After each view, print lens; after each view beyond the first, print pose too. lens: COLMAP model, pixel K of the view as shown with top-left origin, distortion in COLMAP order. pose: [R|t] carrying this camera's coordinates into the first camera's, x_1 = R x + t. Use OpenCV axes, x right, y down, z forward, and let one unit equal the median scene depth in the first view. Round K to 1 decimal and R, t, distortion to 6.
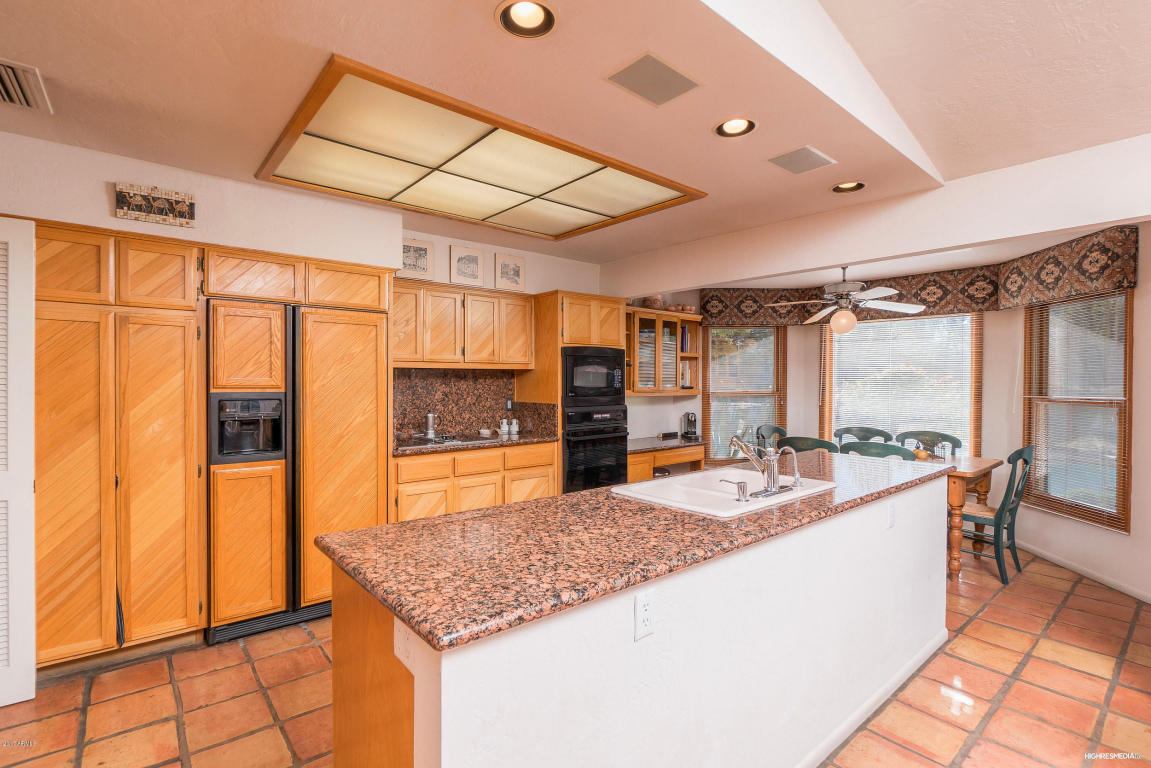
lens RADIAL K [[534.4, 0, 568.6], [0, 534.4, 380.3], [0, 0, 1]] dist [0.014387, 0.000383]
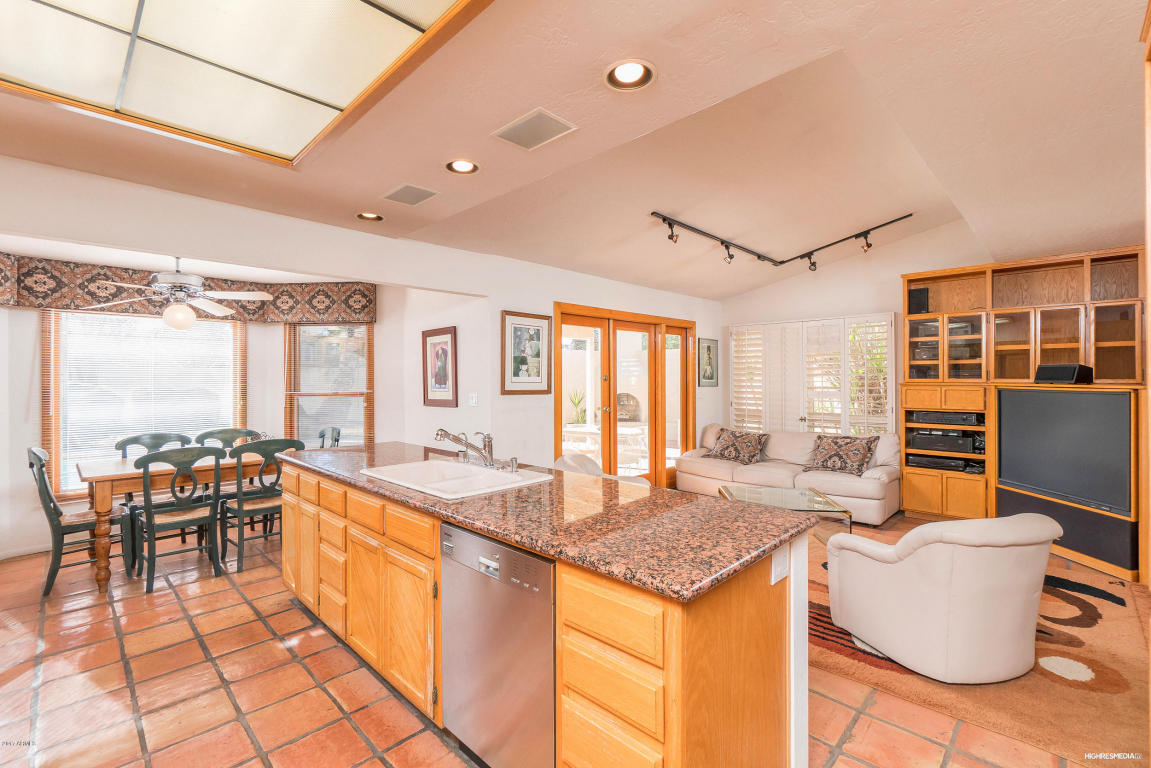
lens RADIAL K [[512.1, 0, 567.8], [0, 512.1, 379.6], [0, 0, 1]] dist [-0.001573, -0.000272]
pose [[-0.095294, -0.008086, 0.995416, -0.472322], [0.012388, 0.999880, 0.009309, -0.004102], [-0.995372, 0.013218, -0.095182, 0.499905]]
